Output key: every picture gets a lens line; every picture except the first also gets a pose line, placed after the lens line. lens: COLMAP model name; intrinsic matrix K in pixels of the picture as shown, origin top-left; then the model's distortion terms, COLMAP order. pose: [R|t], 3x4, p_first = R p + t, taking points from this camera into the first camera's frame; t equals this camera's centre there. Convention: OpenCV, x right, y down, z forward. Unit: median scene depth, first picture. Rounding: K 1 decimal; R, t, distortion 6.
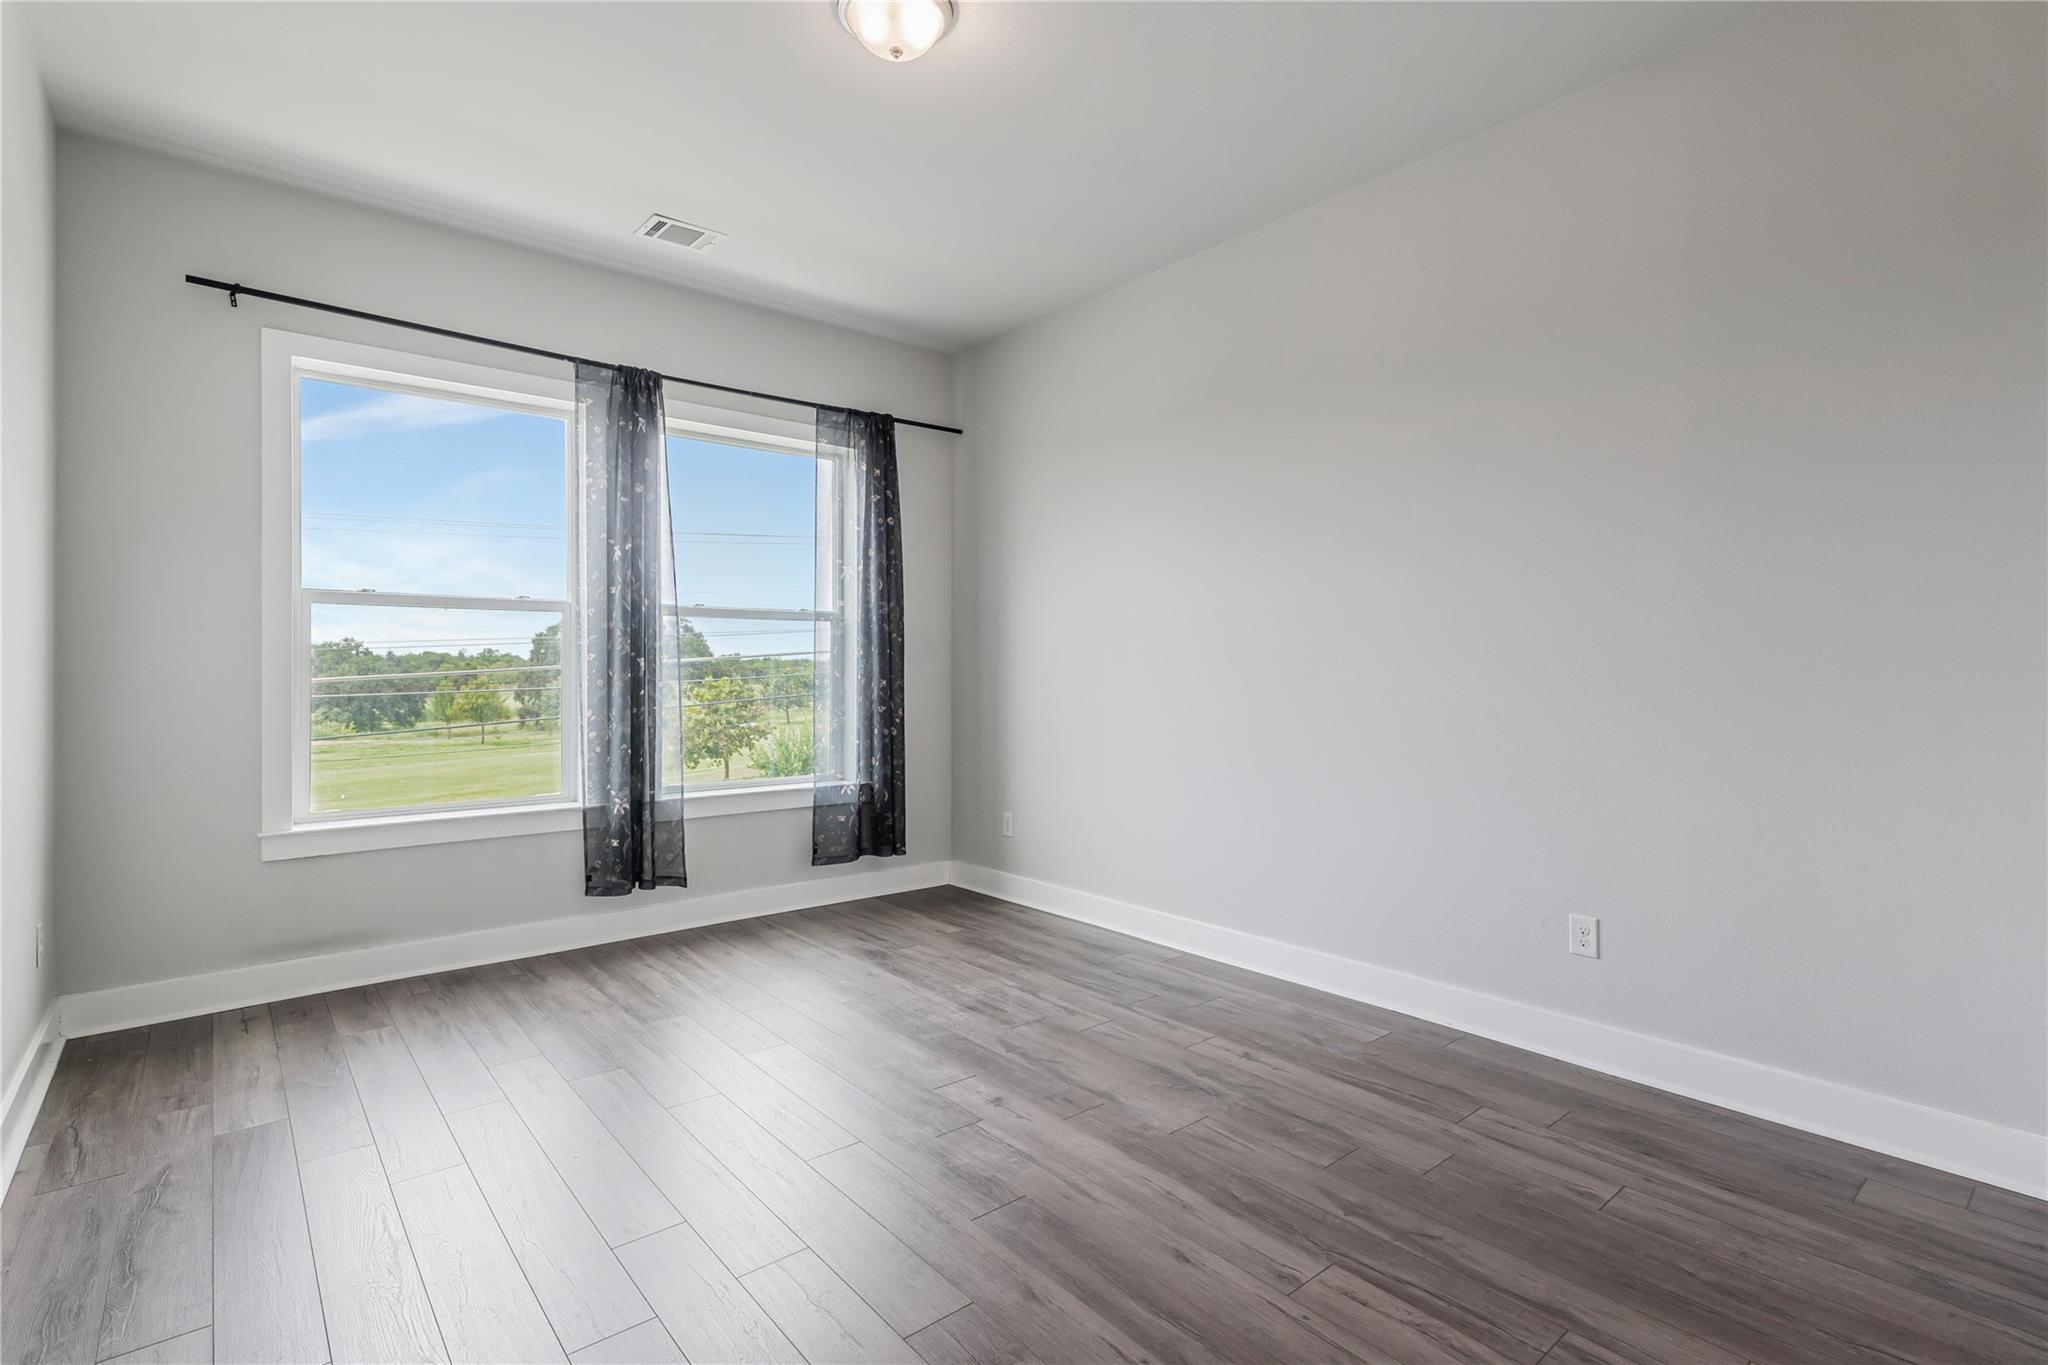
lens RADIAL K [[965.7, 0, 1052.2], [0, 965.7, 668.3], [0, 0, 1]] dist [0.000336, 0.001547]
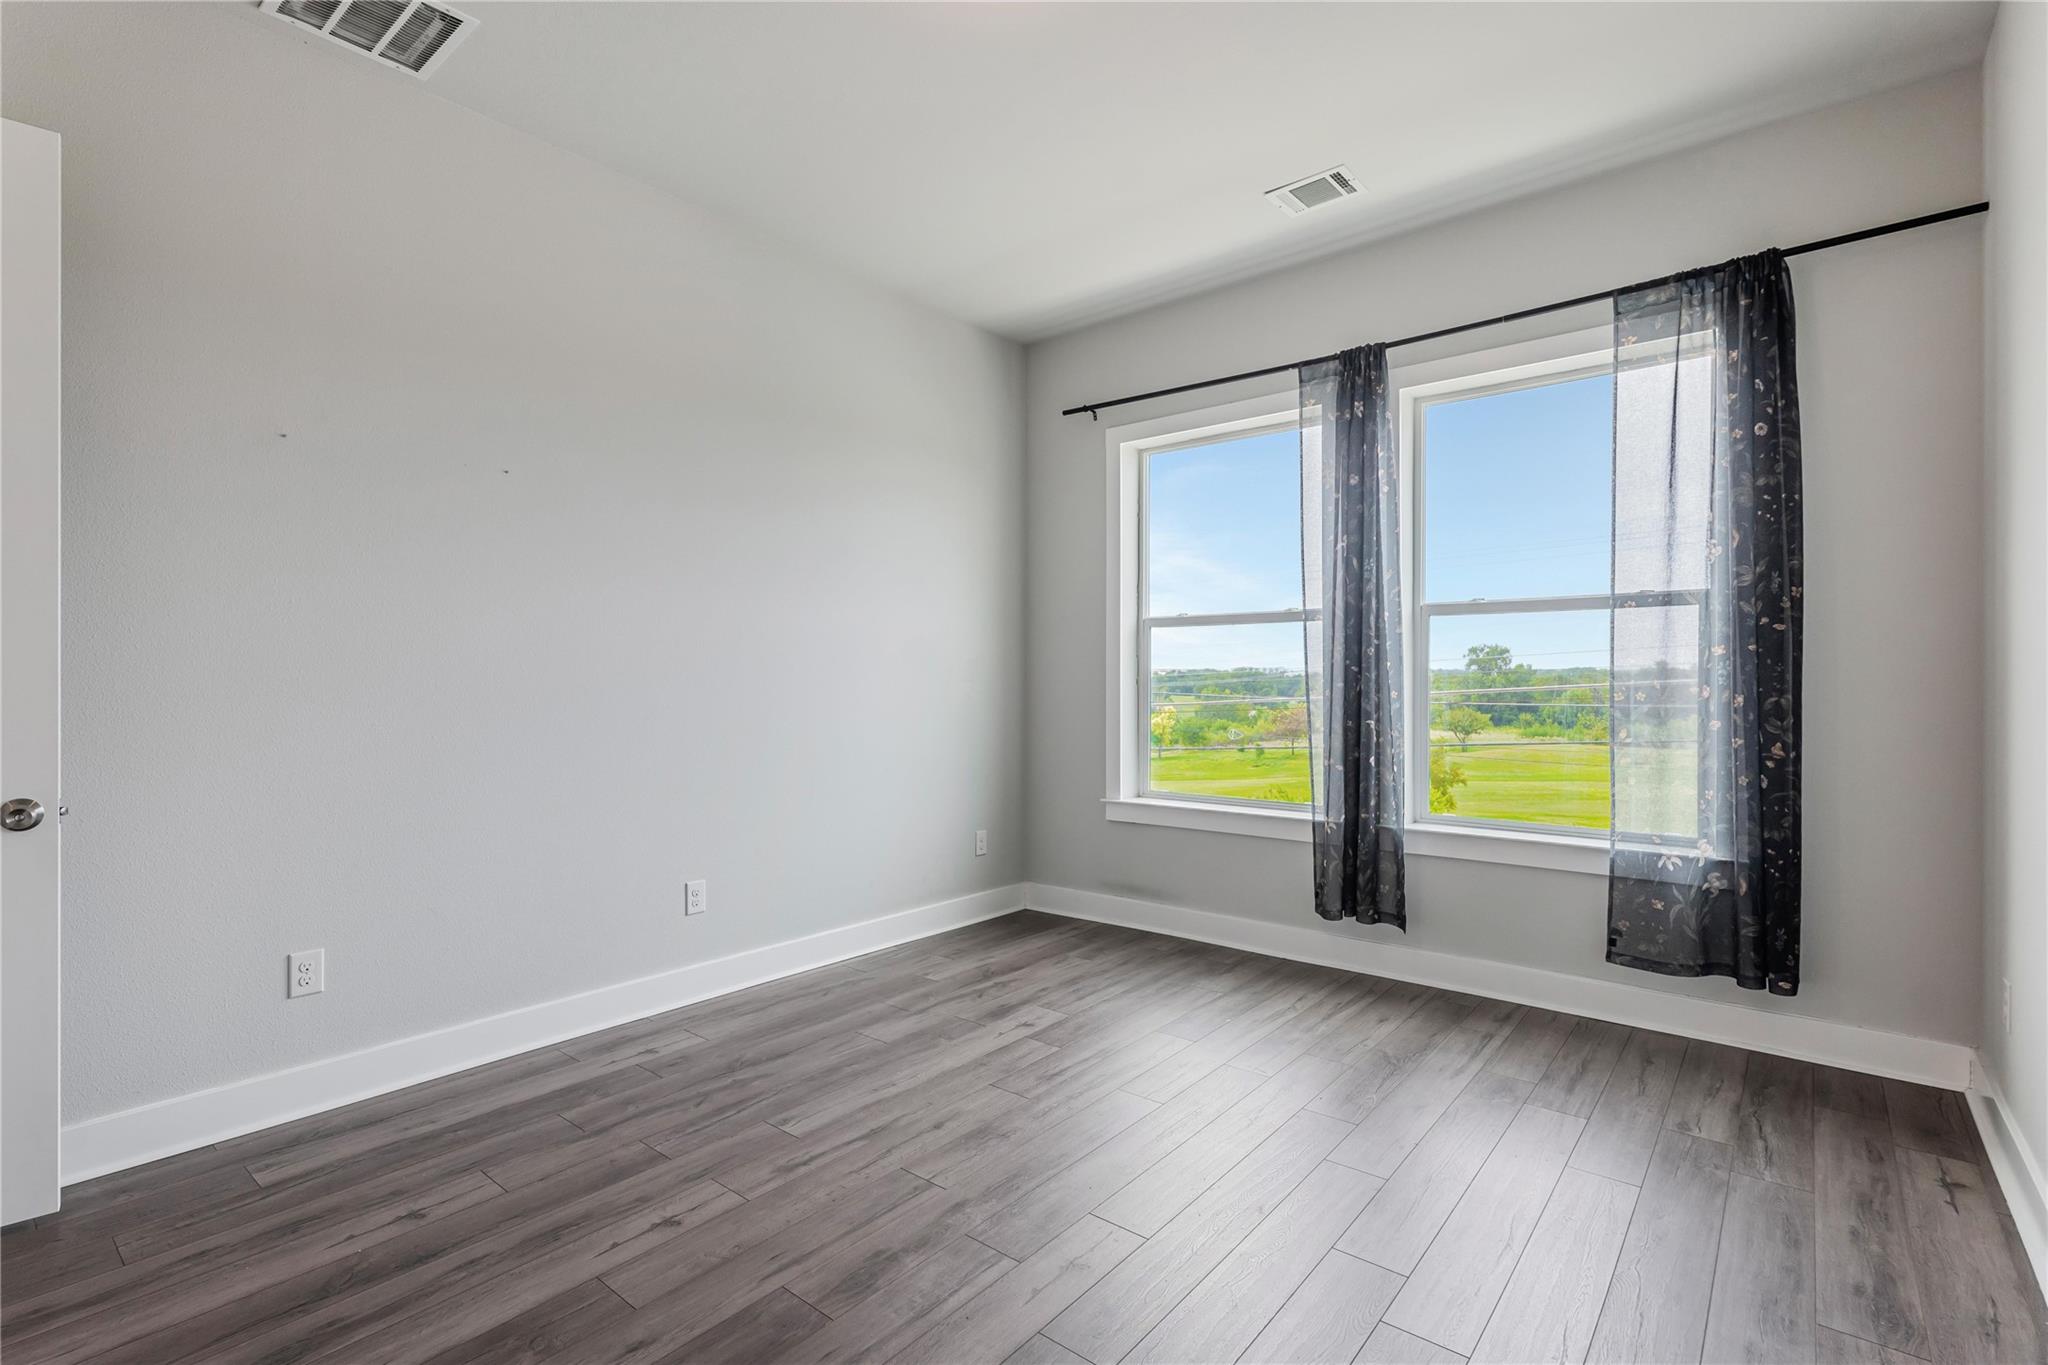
lens RADIAL K [[965.7, 0, 1010.5], [0, 965.7, 682.4], [0, 0, 1]] dist [0.000336, 0.001547]
pose [[0.157268, 0.001197, -0.987555, 0.490198], [0.002212, 0.999996, 0.001564, 0.002991], [0.987554, -0.002431, 0.157264, 0.623940]]
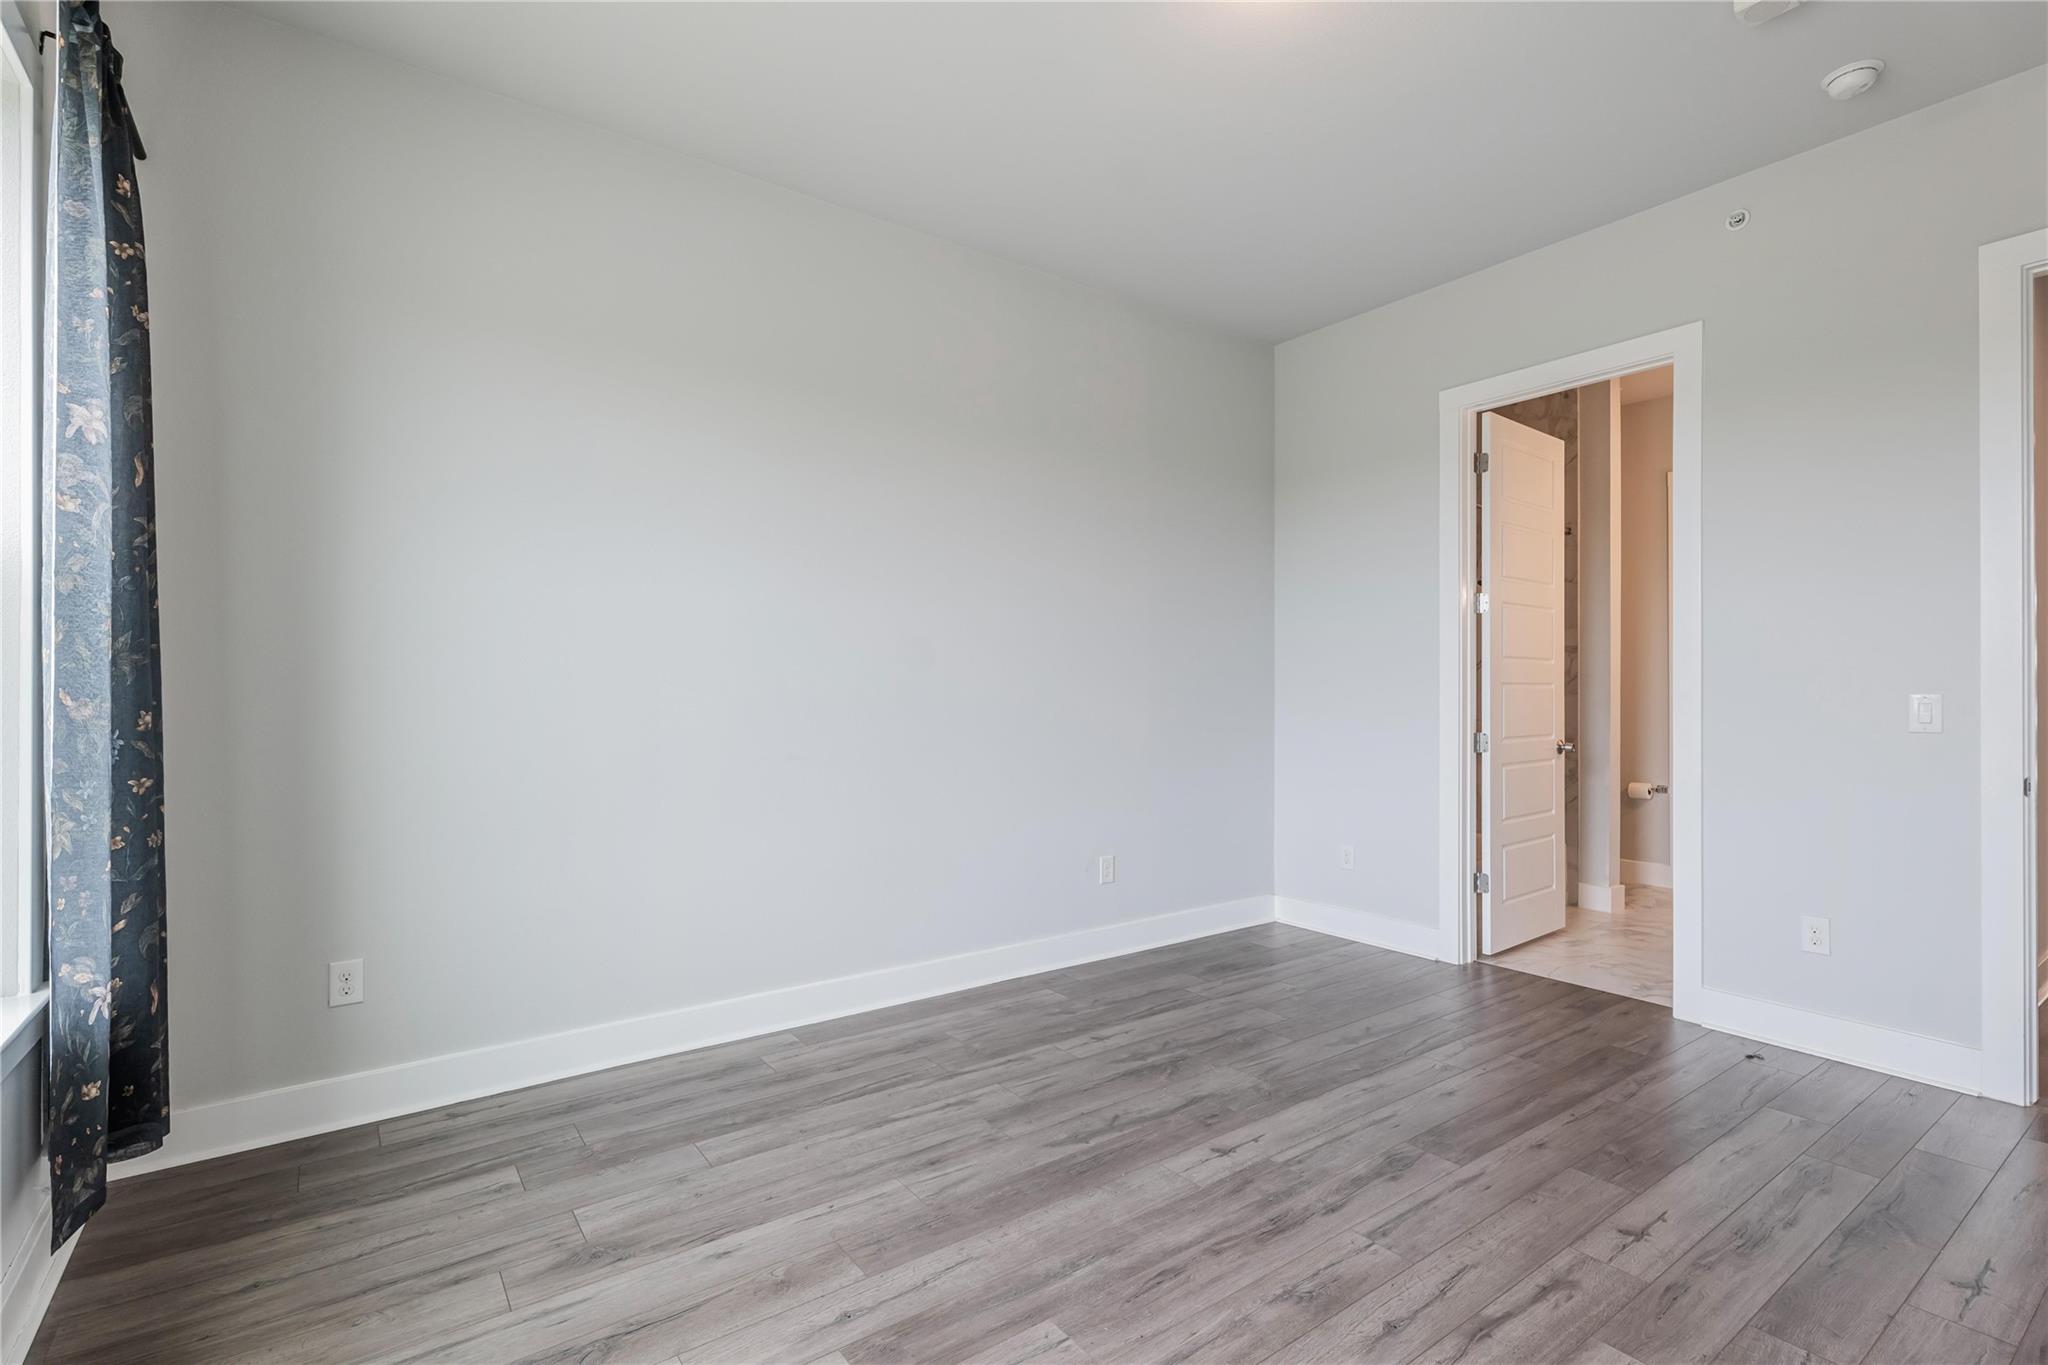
lens RADIAL K [[965.7, 0, 1005.7], [0, 965.7, 686.1], [0, 0, 1]] dist [0.000336, 0.001547]
pose [[0.098960, -0.005851, 0.995074, -0.746545], [-0.000182, 0.999983, 0.005898, -0.003324], [-0.995091, -0.000765, 0.098958, 0.832681]]
